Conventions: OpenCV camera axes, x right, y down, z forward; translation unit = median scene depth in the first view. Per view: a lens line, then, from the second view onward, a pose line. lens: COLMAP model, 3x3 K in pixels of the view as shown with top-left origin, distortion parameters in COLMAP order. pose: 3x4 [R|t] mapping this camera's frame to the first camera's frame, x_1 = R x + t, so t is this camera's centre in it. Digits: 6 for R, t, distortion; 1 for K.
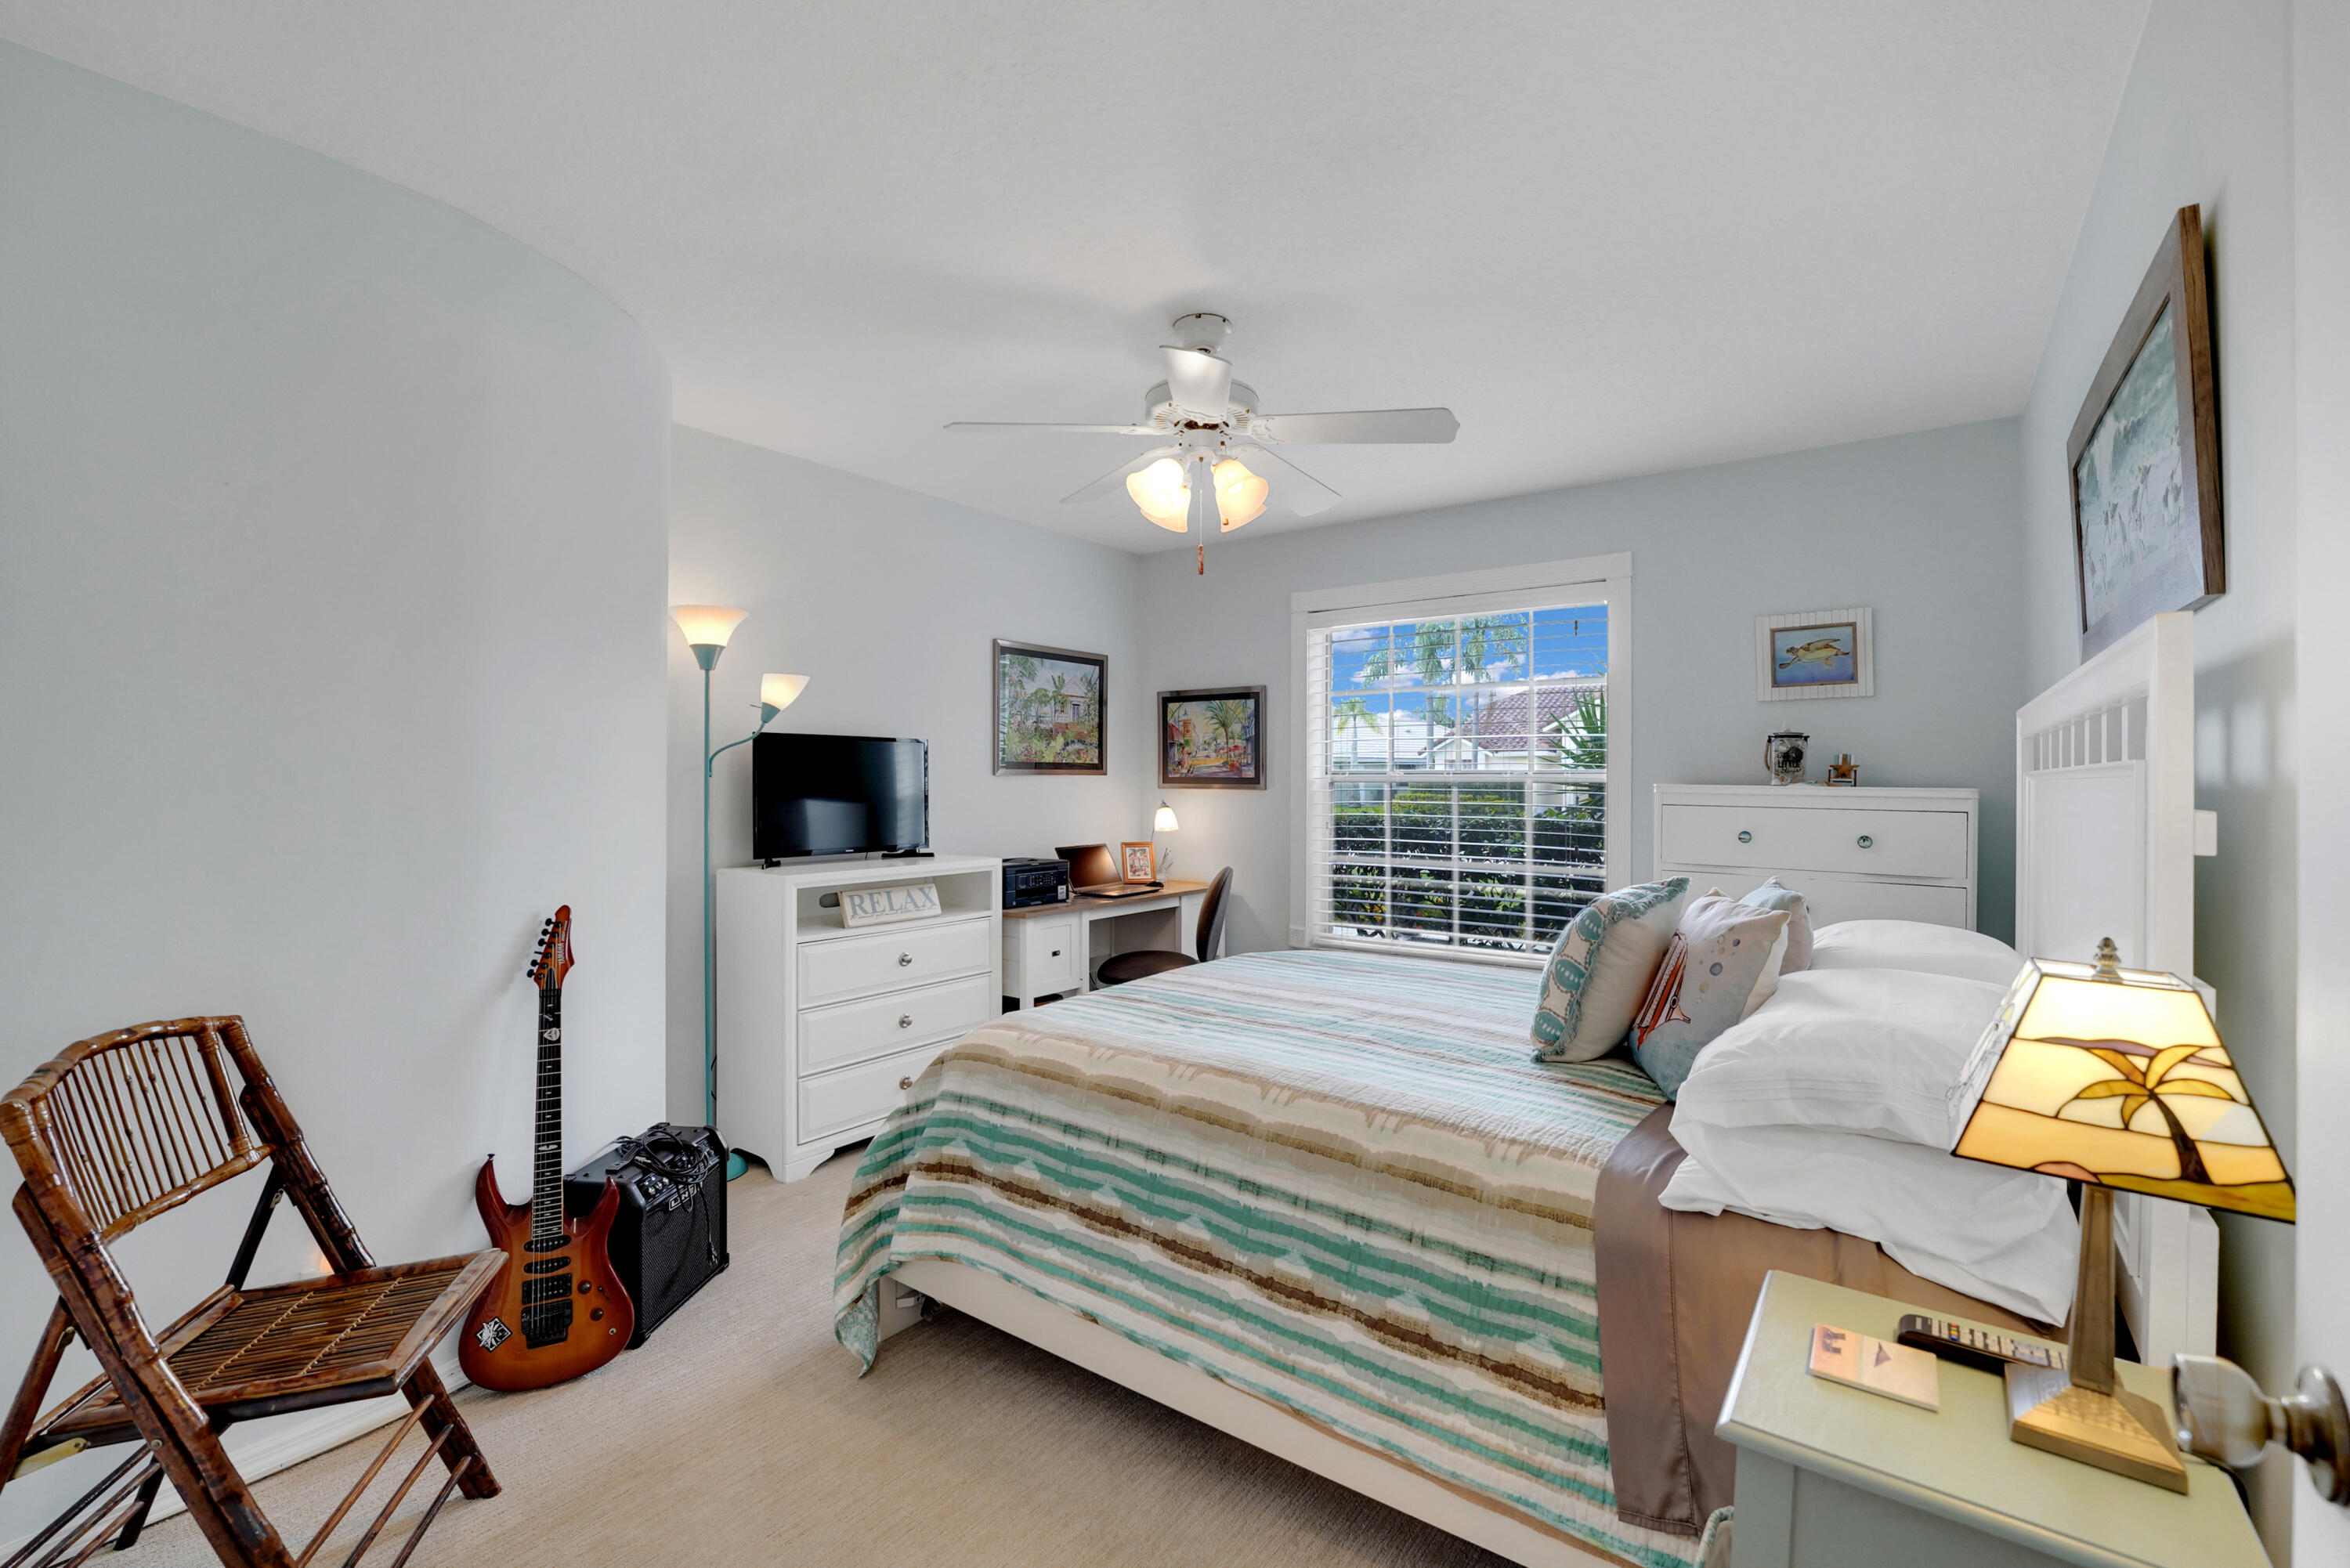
lens RADIAL K [[998.2, 0, 1175.0], [0, 998.2, 784.0], [0, 0, 1]] dist [-0.027284, 0.000118]
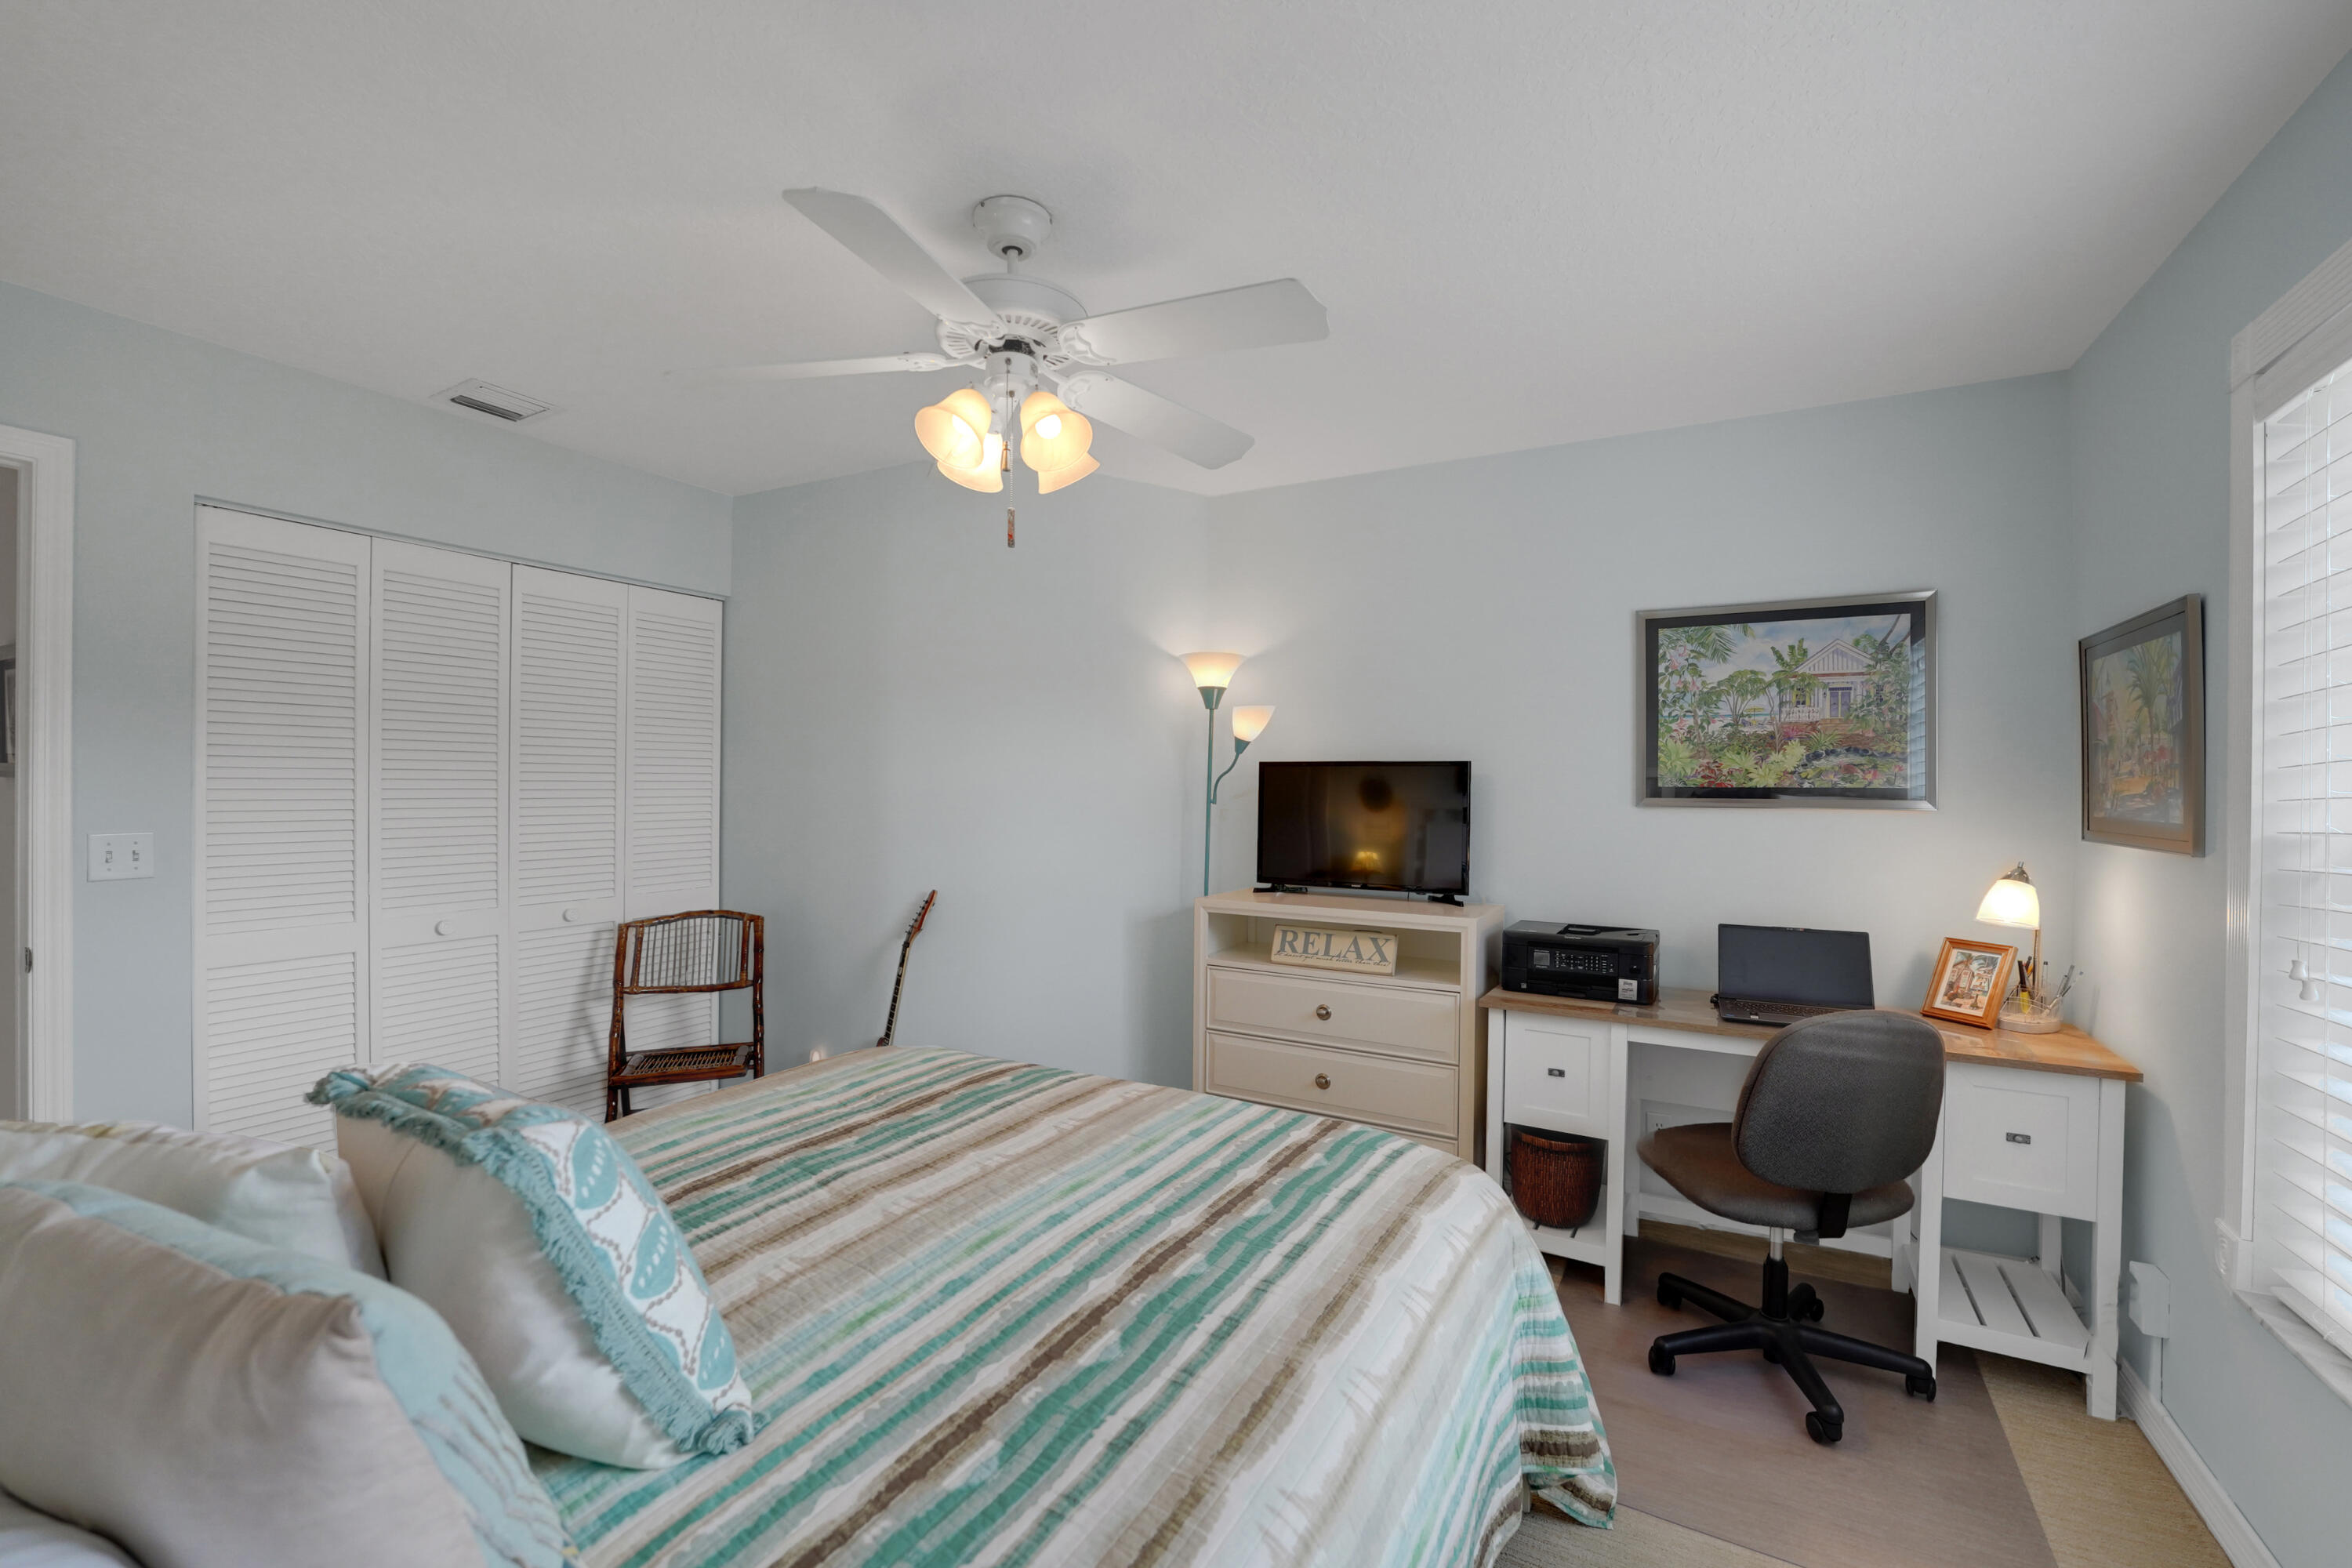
lens RADIAL K [[963.6, 0, 1178.9], [0, 963.6, 798.9], [0, 0, 1]] dist [-0.034086, 0.002891]
pose [[0.125068, 0.008629, -0.992111, 0.473193], [-0.013683, 0.999882, 0.006972, -0.015727], [0.992054, 0.012703, 0.125172, 0.641388]]
